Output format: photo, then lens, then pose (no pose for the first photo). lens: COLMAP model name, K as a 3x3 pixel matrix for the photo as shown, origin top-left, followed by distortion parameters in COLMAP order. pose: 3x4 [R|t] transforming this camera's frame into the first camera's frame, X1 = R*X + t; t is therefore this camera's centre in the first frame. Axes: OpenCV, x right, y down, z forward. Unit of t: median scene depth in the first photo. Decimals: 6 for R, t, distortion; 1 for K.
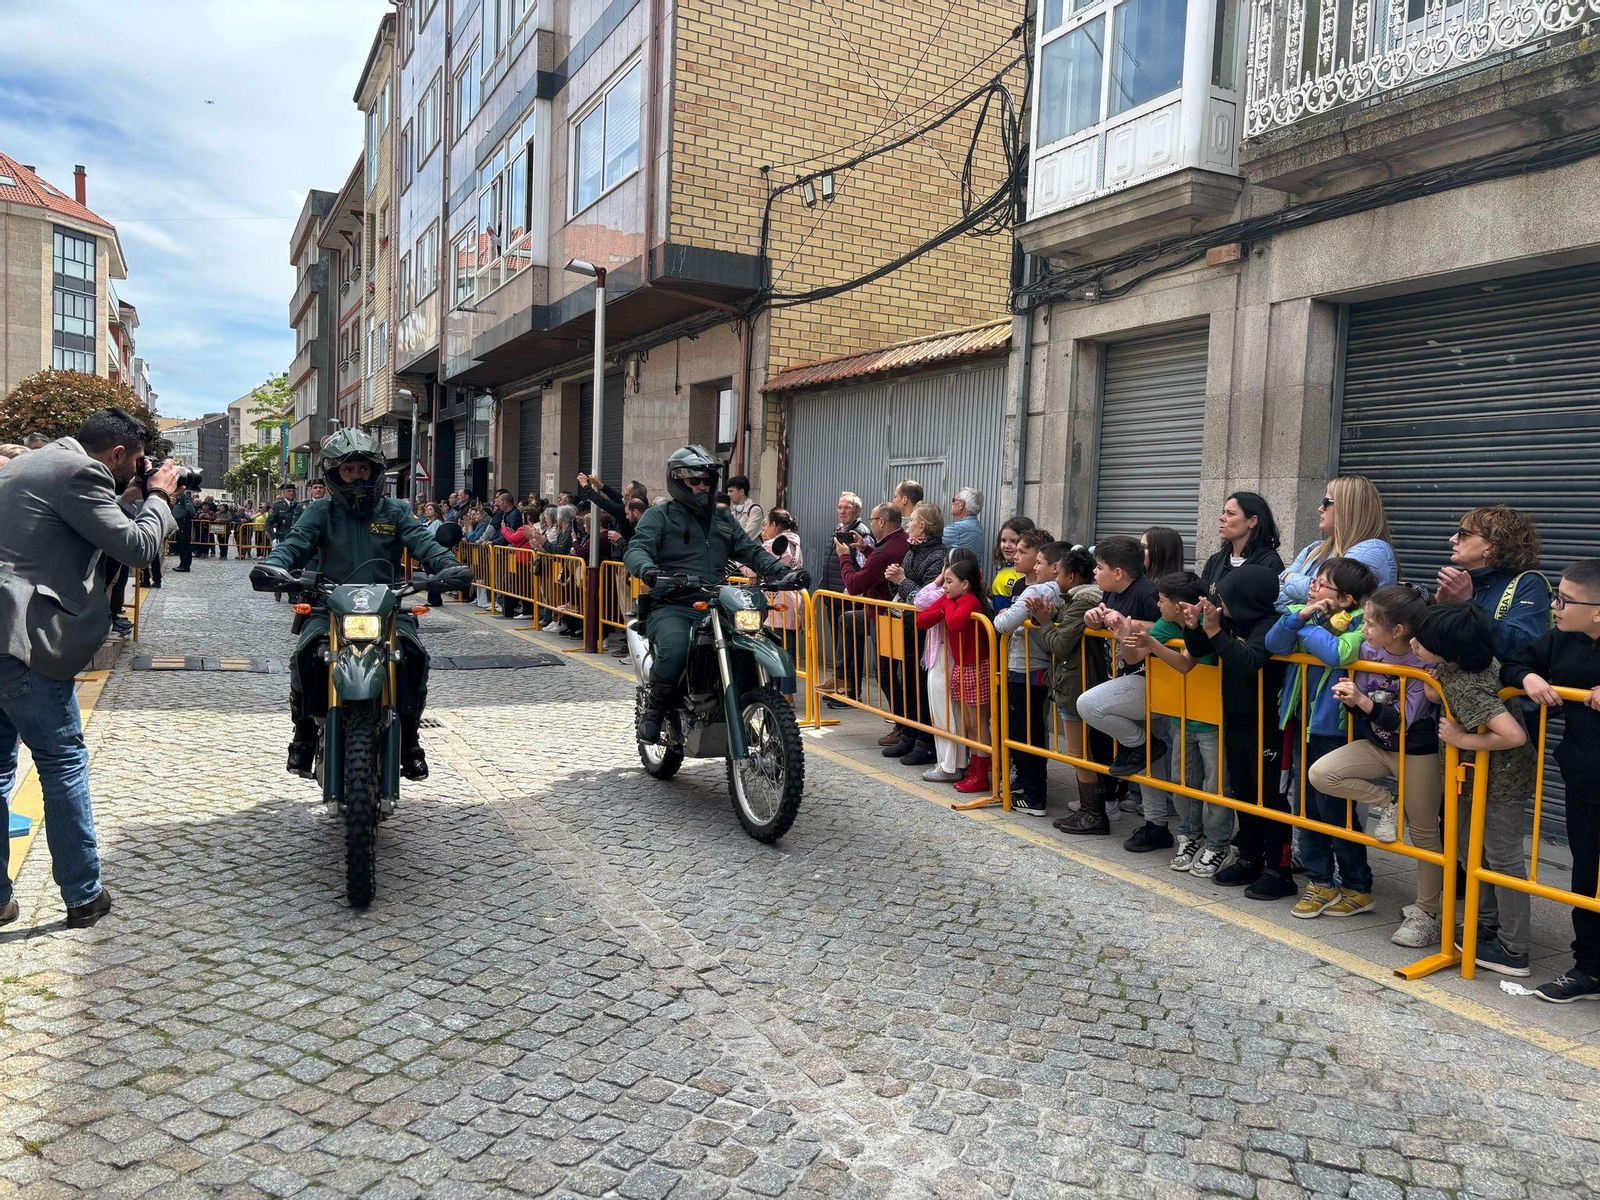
lens RADIAL K [[1226.5, 0, 812.8], [0, 1226.5, 610.7], [0, 0, 1]] dist [0.048823, -0.045057]
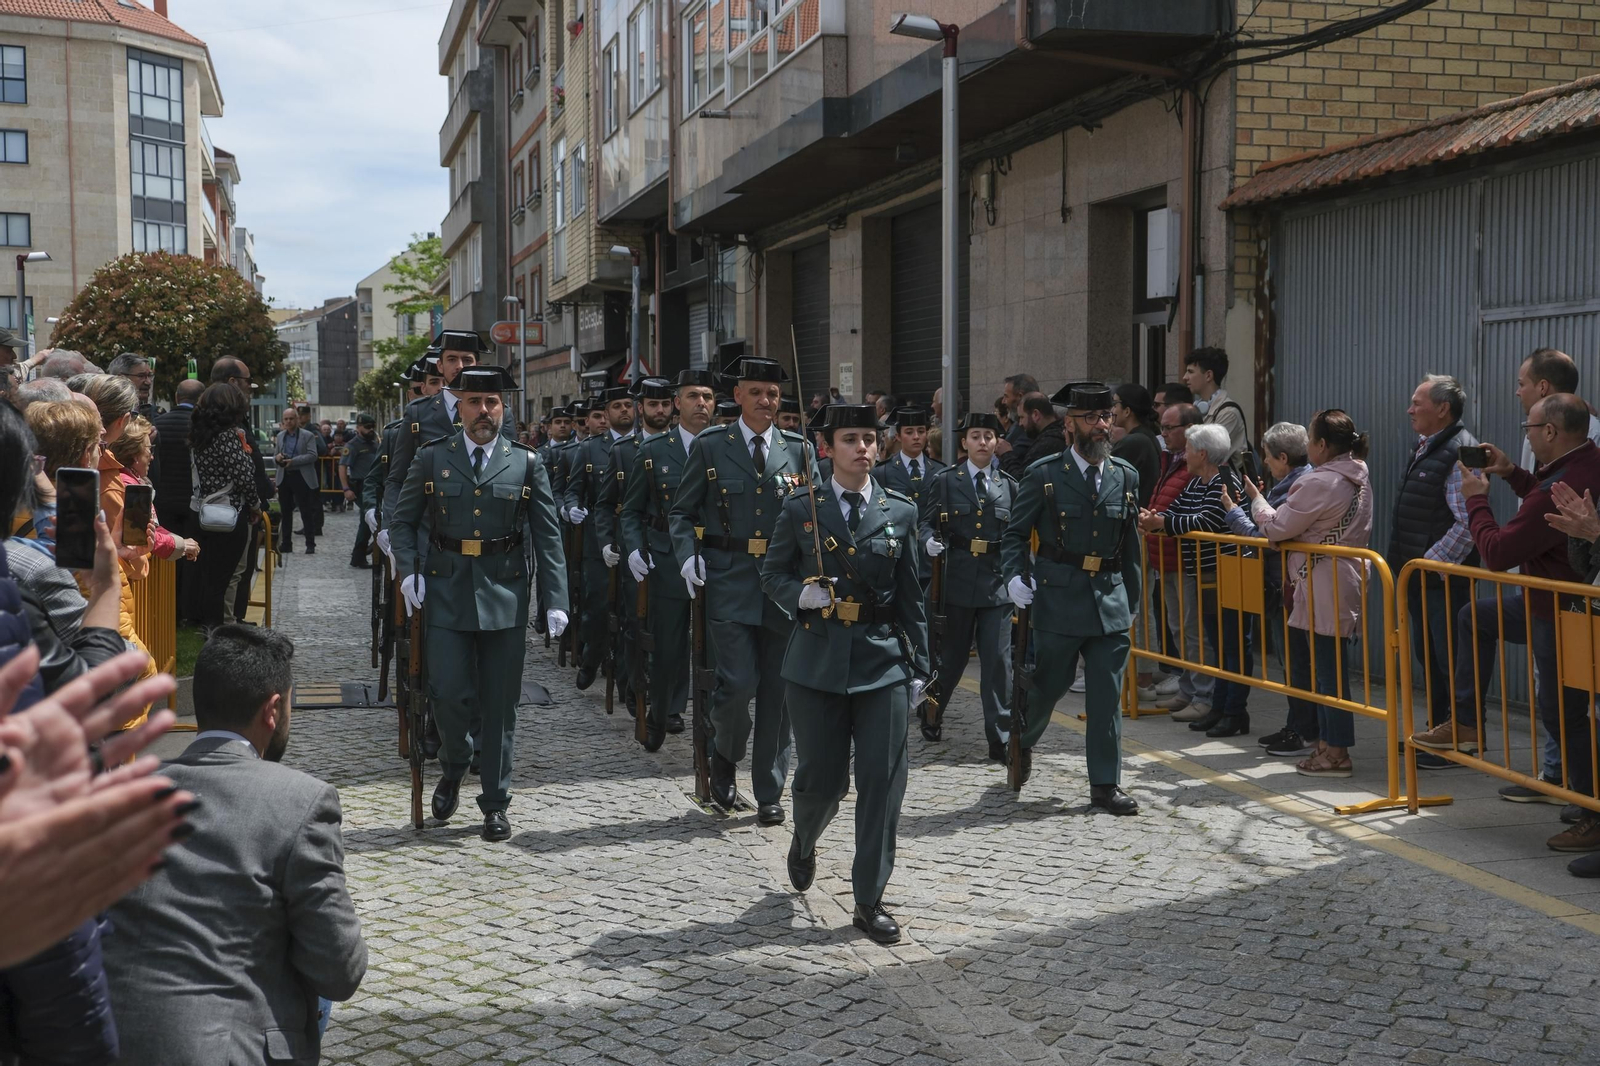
lens RADIAL K [[1921.3, 0, 785.4], [0, 1921.3, 511.6], [0, 0, 1]] dist [0.025936, 0.000000]
pose [[0.974511, -0.036163, -0.221407, -0.058361], [0.030613, 0.999126, -0.028448, -0.017260], [0.222243, 0.020945, 0.974766, 0.076617]]
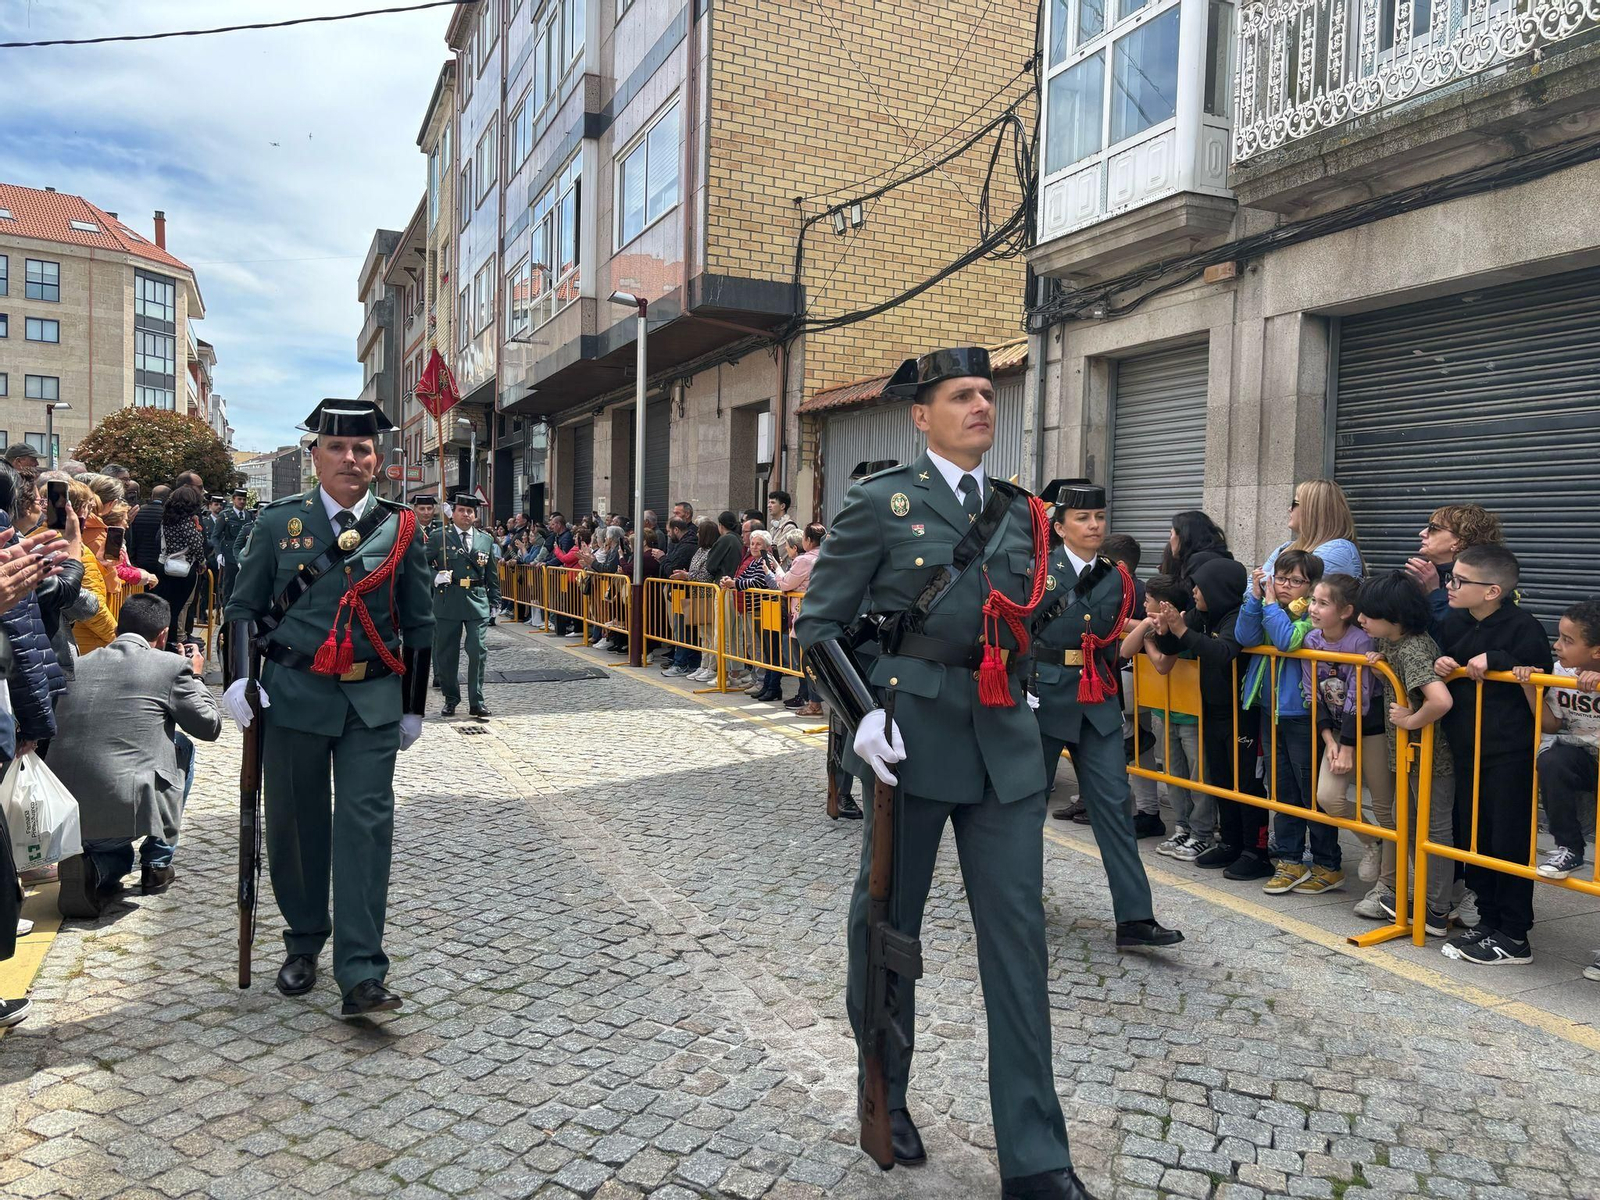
lens RADIAL K [[1226.5, 0, 812.7], [0, 1226.5, 603.6], [0, 0, 1]] dist [0.048823, -0.045057]
pose [[0.998732, -0.012146, -0.048853, 0.024066], [0.011003, 0.999661, -0.023602, 0.008224], [0.049123, 0.023035, 0.998527, -0.035356]]
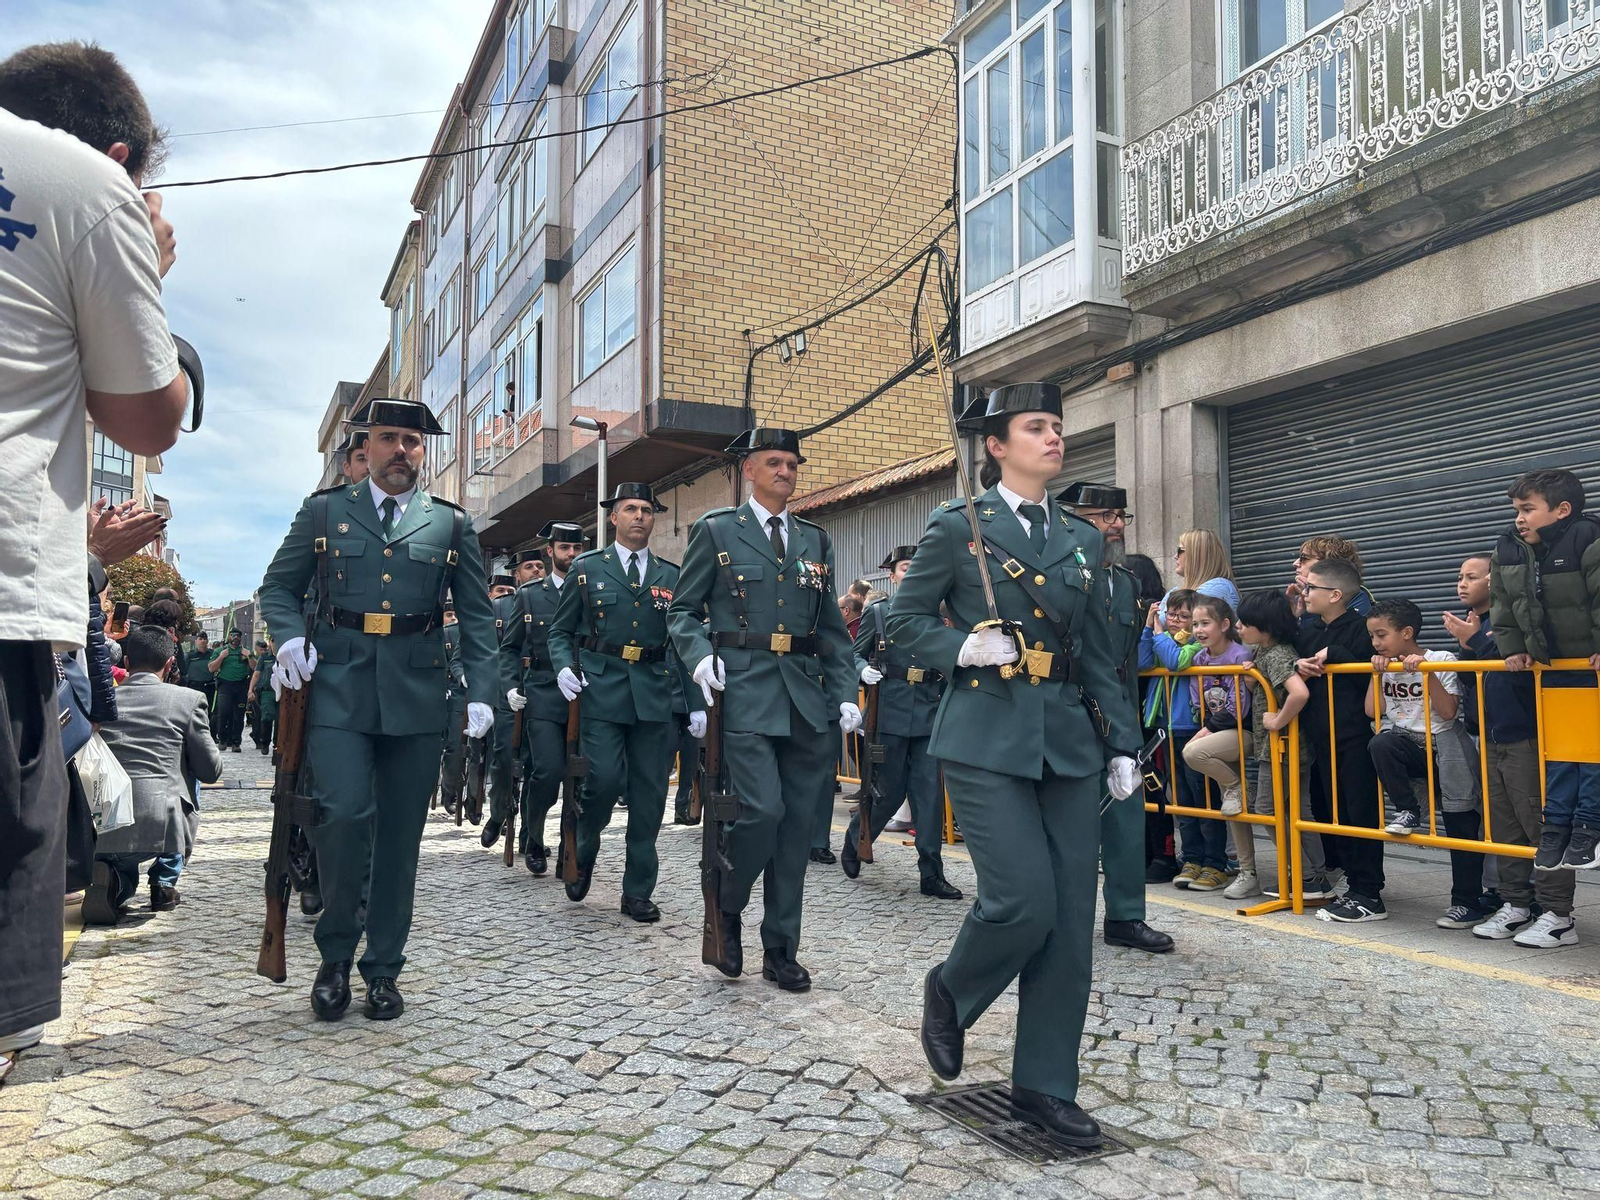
lens RADIAL K [[1226.5, 0, 816.7], [0, 1226.5, 613.0], [0, 0, 1]] dist [0.048823, -0.045057]
pose [[0.999191, -0.039204, -0.009020, 0.030019], [0.037679, 0.990595, -0.131540, 0.054636], [0.014092, 0.131094, 0.991270, -0.091093]]
